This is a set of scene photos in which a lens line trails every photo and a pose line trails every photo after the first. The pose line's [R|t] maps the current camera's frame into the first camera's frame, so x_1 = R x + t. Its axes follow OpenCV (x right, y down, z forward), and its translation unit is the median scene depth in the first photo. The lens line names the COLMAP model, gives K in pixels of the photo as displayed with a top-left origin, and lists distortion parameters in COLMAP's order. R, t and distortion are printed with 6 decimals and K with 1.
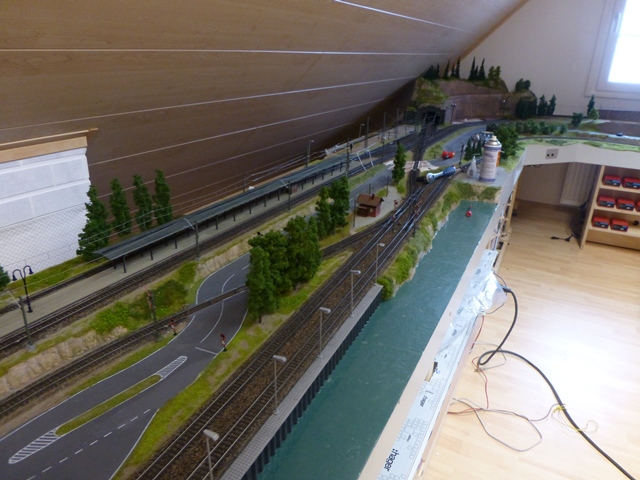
lens RADIAL K [[458.7, 0, 322.6], [0, 458.7, 240.5], [0, 0, 1]] dist [-0.039708, 0.006227]
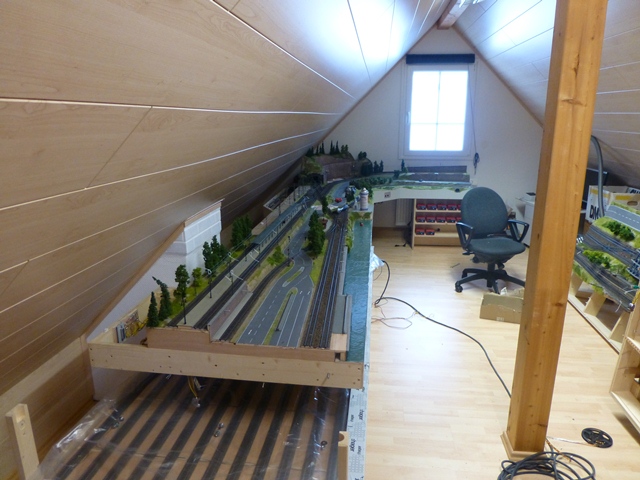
lens RADIAL K [[458.7, 0, 323.9], [0, 458.7, 241.7], [0, 0, 1]] dist [-0.039708, 0.006227]
pose [[0.935455, -0.120698, 0.332198, -0.295194], [0.160893, 0.982275, -0.096177, 0.103112], [-0.314702, 0.143418, 0.938293, -0.489569]]
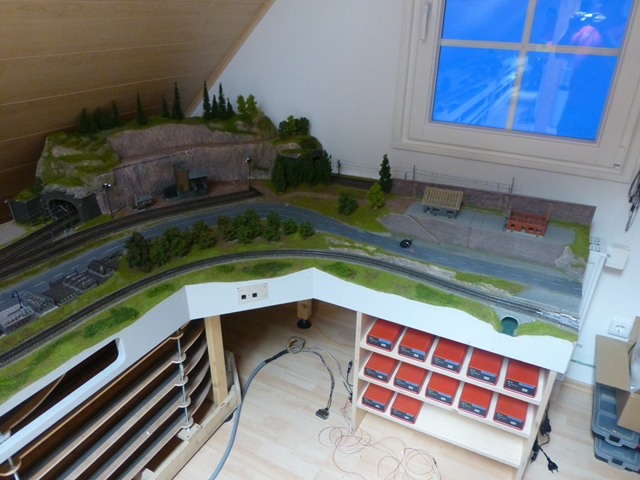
lens RADIAL K [[458.7, 0, 325.7], [0, 458.7, 243.1], [0, 0, 1]] dist [-0.039708, 0.006227]
pose [[0.999984, -0.004808, -0.002883, 0.553339], [0.004987, 0.997811, 0.065945, -0.264073], [0.002560, -0.065959, 0.997819, 0.453899]]
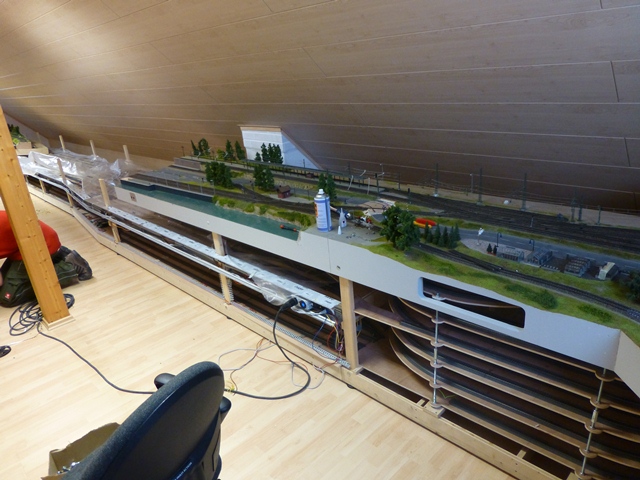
lens RADIAL K [[458.7, 0, 321.1], [0, 458.7, 245.3], [0, 0, 1]] dist [-0.039708, 0.006227]
pose [[-0.318697, 0.355311, -0.878741, 0.800187], [-0.286878, 0.847444, 0.446699, -0.349612], [0.903401, 0.394453, -0.168146, 0.715736]]
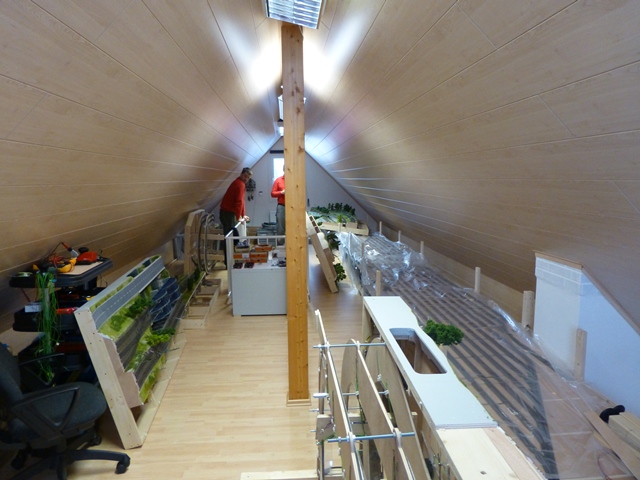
lens RADIAL K [[458.7, 0, 320.1], [0, 458.7, 238.0], [0, 0, 1]] dist [-0.039708, 0.006227]
pose [[-0.852359, 0.047149, -0.520827, 0.653990], [-0.213399, 0.877877, 0.428711, -0.379509], [0.477435, 0.476560, -0.738205, 0.708980]]
